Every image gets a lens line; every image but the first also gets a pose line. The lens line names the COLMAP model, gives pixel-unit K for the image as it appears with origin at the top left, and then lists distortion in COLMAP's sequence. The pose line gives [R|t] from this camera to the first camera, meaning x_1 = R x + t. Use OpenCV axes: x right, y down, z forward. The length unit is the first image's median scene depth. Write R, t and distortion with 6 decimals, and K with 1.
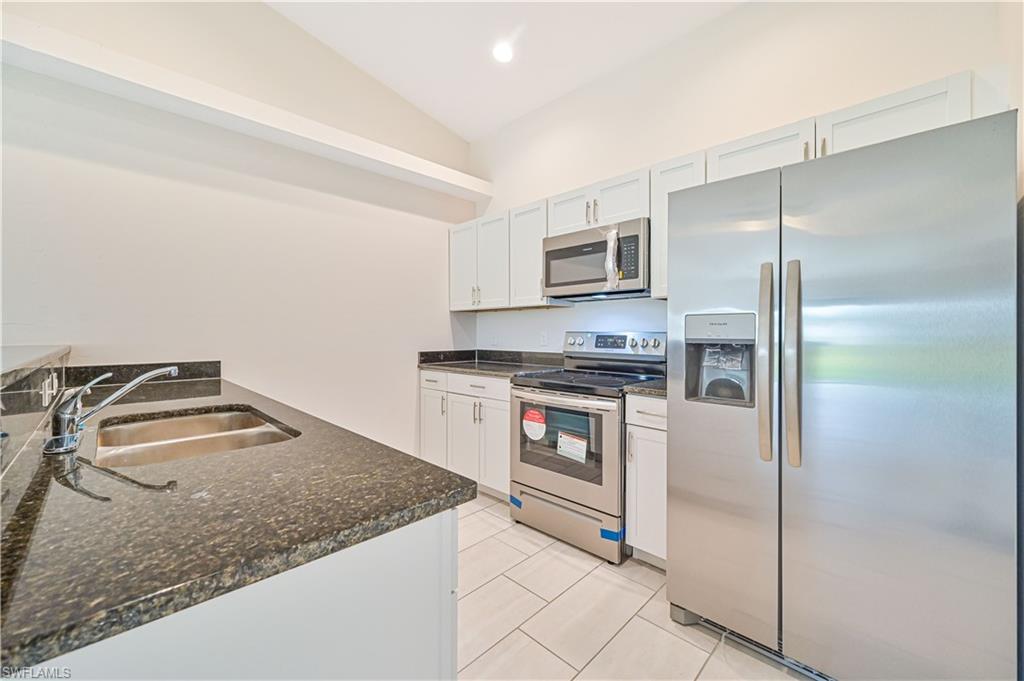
lens RADIAL K [[404.3, 0, 518.3], [0, 404.3, 332.4], [0, 0, 1]] dist [0.007798, -0.000069]
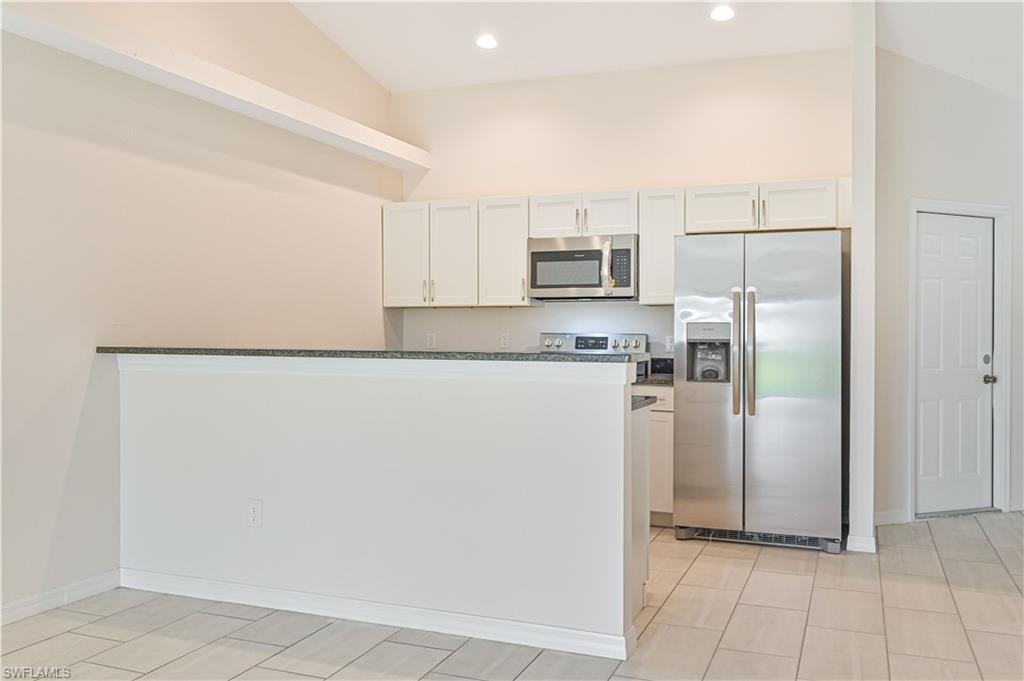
lens RADIAL K [[877.4, 0, 512.4], [0, 877.4, 328.2], [0, 0, 1]] dist [-0.009274, -0.000925]
pose [[0.923902, 0.002480, 0.382622, -0.861066], [-0.002150, 0.999997, -0.001291, -0.011957], [-0.382624, 0.000370, 0.923904, -1.044216]]
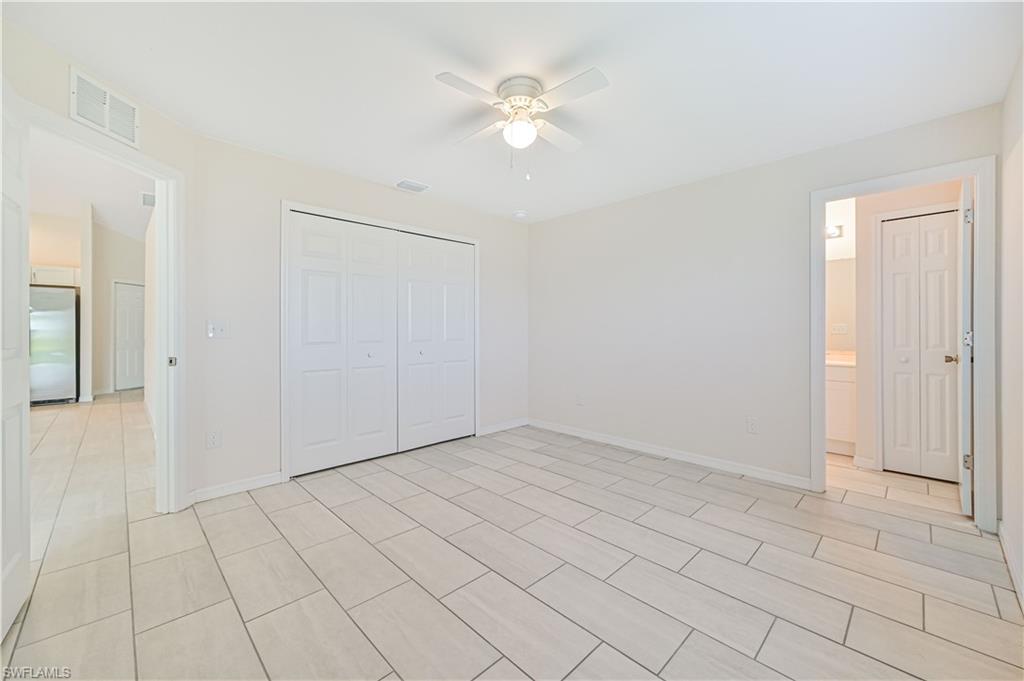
lens RADIAL K [[412.1, 0, 513.1], [0, 412.1, 327.7], [0, 0, 1]] dist [0.000704, -0.000069]
pose [[0.001034, -0.005197, 0.999986, -2.083645], [-0.001687, 0.999985, 0.005199, -0.001389], [-0.999998, -0.001693, 0.001025, -2.333876]]
